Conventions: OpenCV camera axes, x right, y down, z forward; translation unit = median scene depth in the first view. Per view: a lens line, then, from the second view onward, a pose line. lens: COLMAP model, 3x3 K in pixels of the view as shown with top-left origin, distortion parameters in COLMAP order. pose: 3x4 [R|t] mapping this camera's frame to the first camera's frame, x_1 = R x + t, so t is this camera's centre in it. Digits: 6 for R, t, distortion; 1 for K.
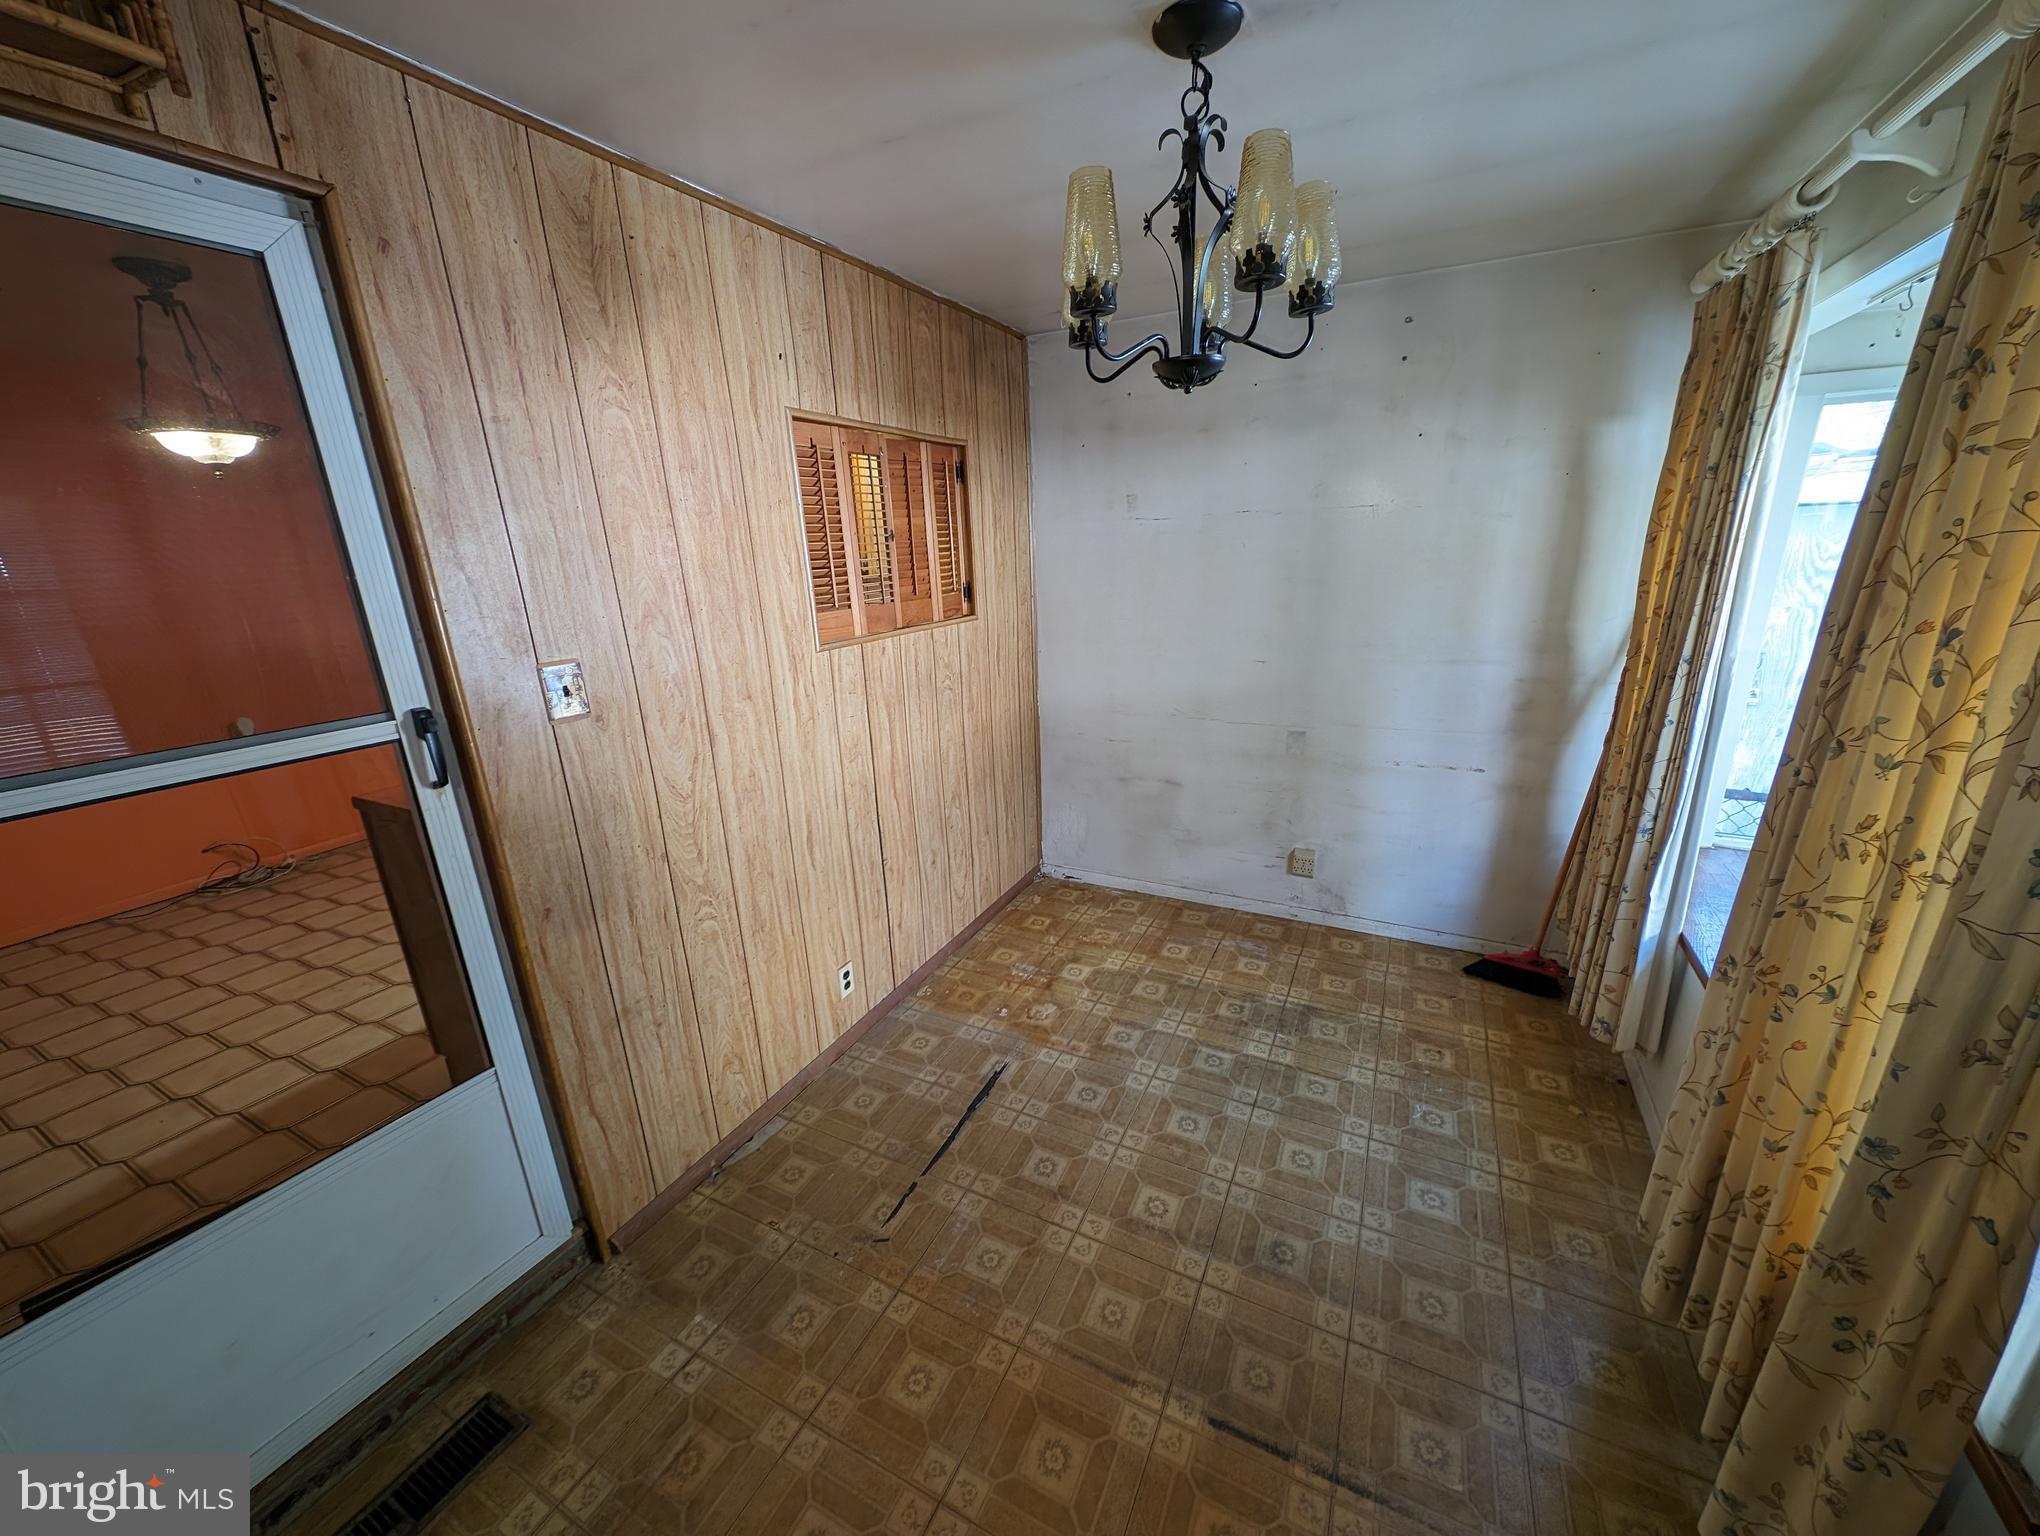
lens RADIAL K [[770.1, 0, 1016.0], [0, 770.1, 773.0], [0, 0, 1]] dist [0.001778, -0.002371]
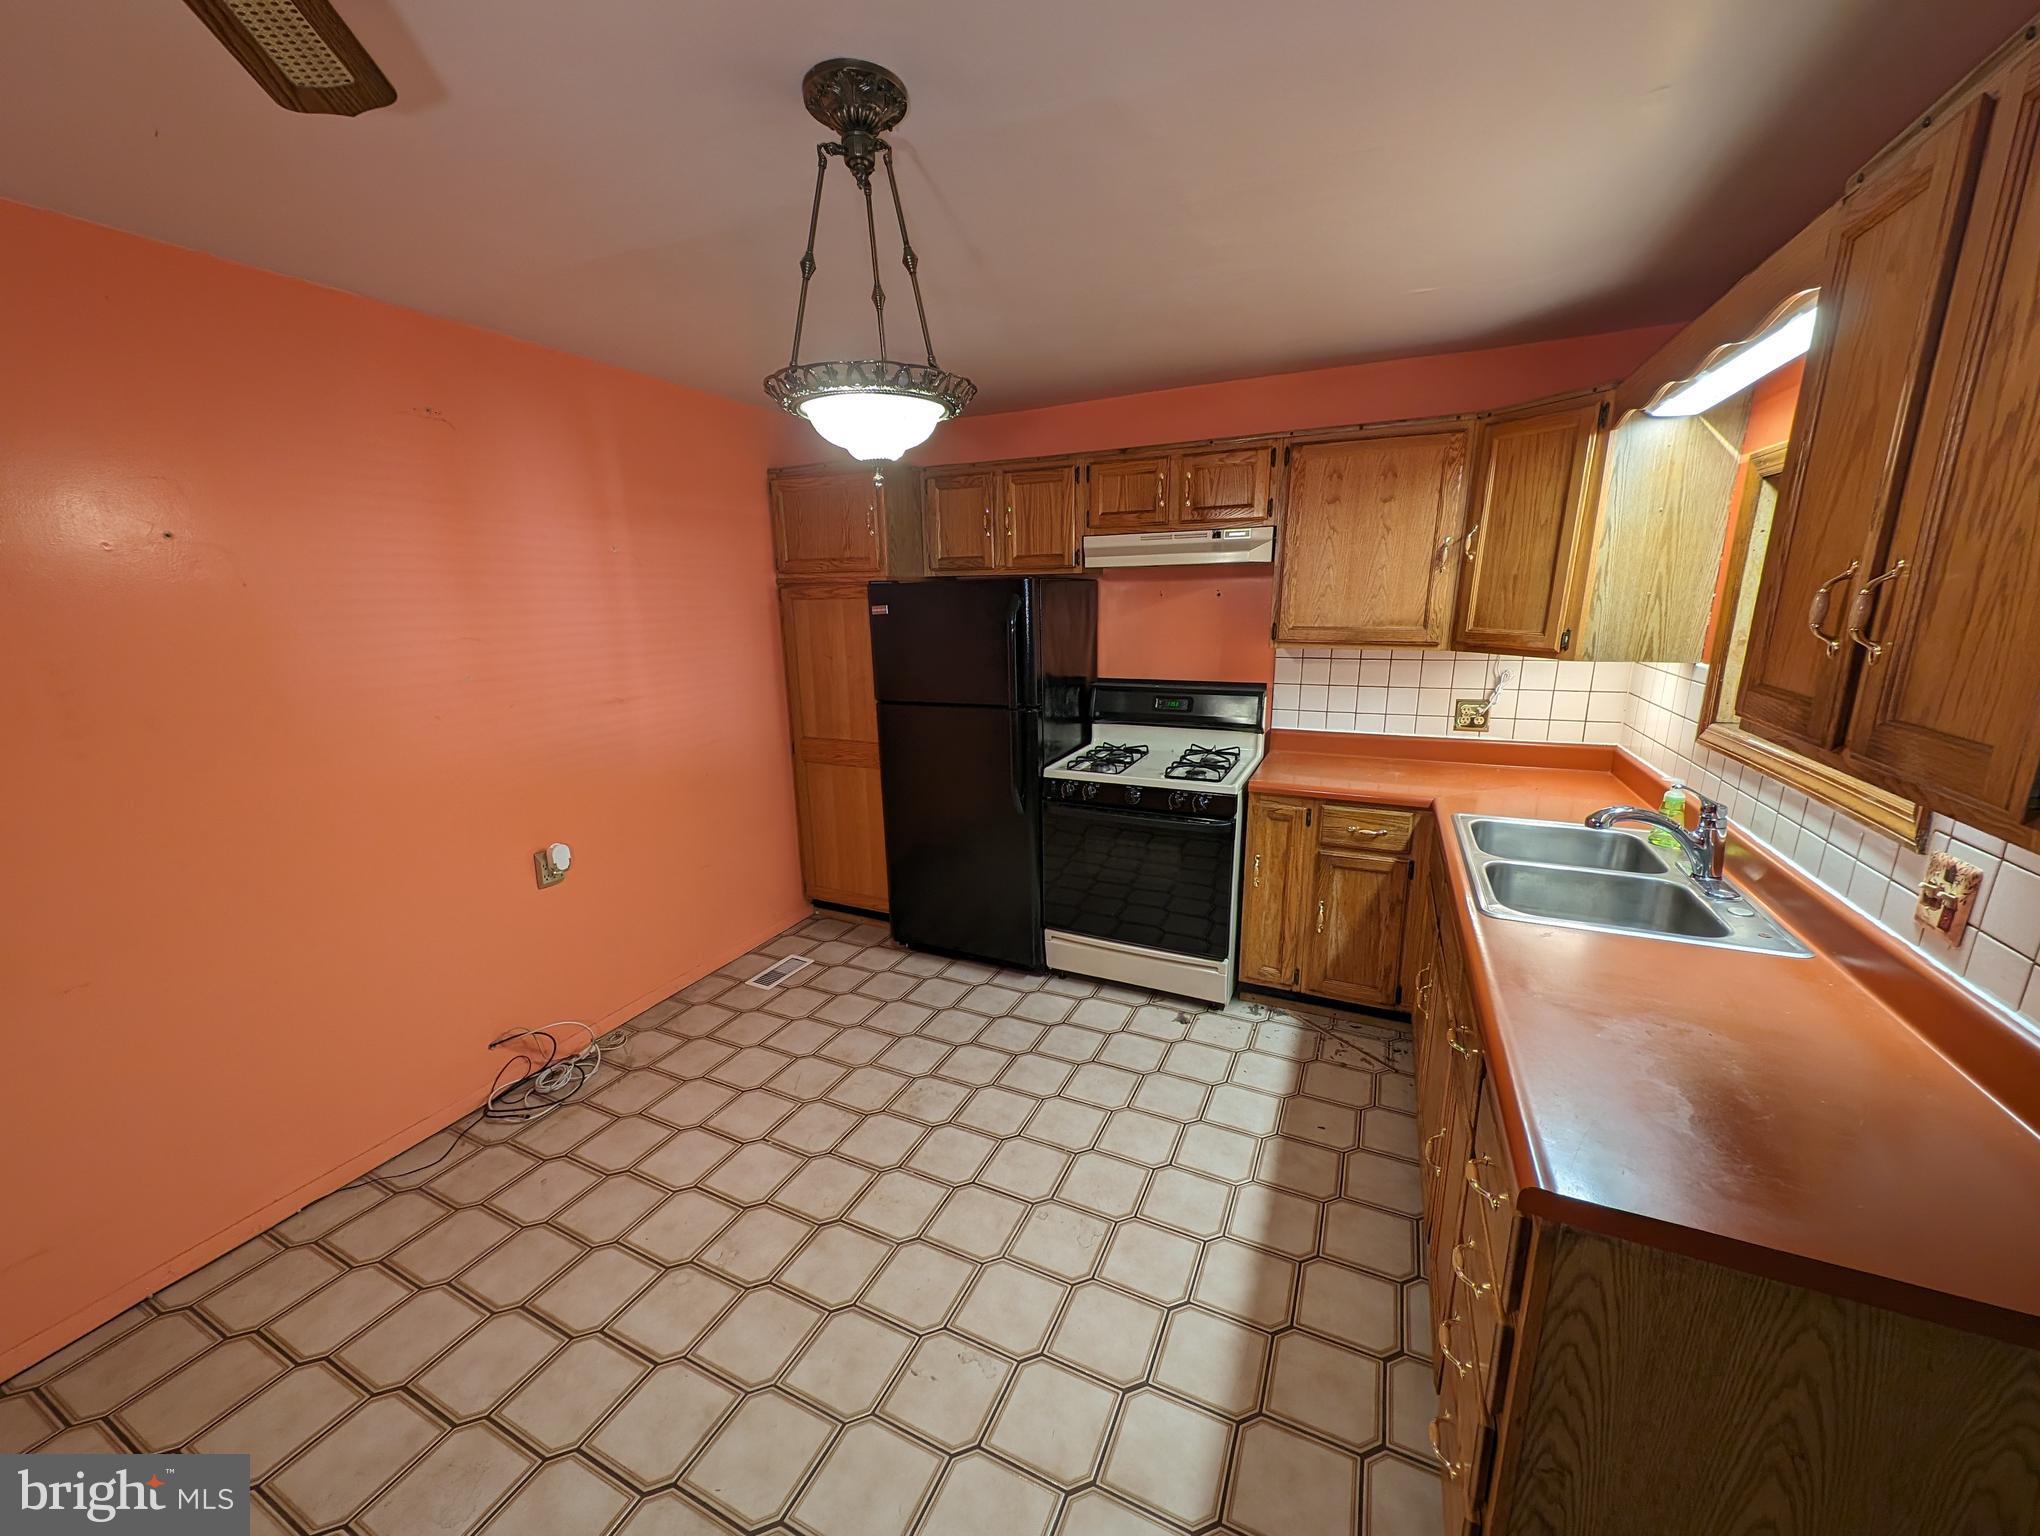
lens RADIAL K [[770.1, 0, 1014.2], [0, 770.1, 769.9], [0, 0, 1]] dist [0.001778, -0.002371]
pose [[0.999044, 0.020562, 0.038581, -0.735255], [-0.017048, 0.995860, -0.089292, -0.094171], [-0.040257, 0.088549, 0.995258, 0.349674]]
